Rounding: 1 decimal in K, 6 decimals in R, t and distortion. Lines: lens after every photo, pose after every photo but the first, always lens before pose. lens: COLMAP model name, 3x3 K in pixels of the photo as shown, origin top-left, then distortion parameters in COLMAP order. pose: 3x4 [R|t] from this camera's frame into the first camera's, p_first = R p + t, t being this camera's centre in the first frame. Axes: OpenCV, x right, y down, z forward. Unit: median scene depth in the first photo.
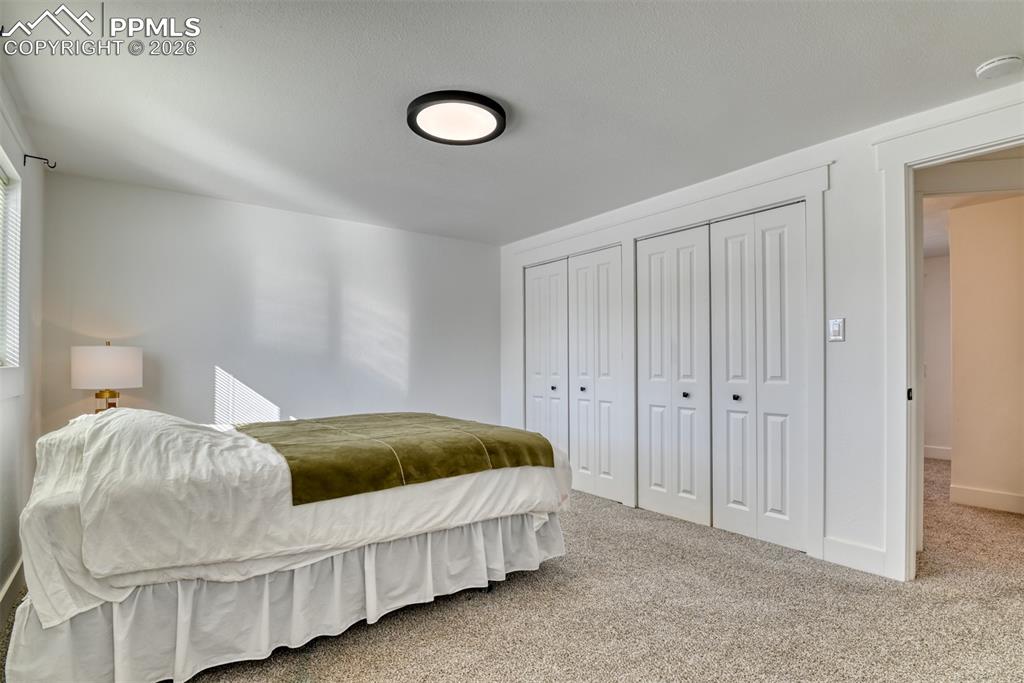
lens RADIAL K [[501.2, 0, 513.0], [0, 501.2, 364.8], [0, 0, 1]] dist [-0.031279, 0.000768]
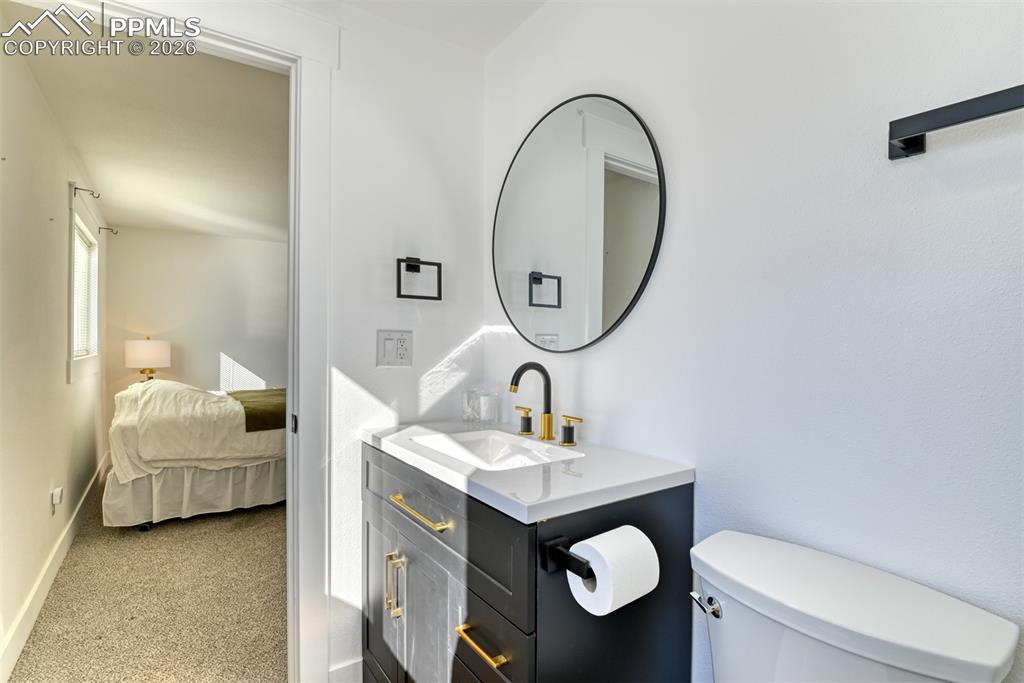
lens RADIAL K [[501.8, 0, 514.5], [0, 501.8, 345.9], [0, 0, 1]] dist [-0.027058, -0.001768]
pose [[0.998973, 0.005090, -0.045022, 0.650121], [-0.004785, 0.999965, 0.006891, -0.058653], [0.045055, -0.006669, 0.998962, -0.822281]]
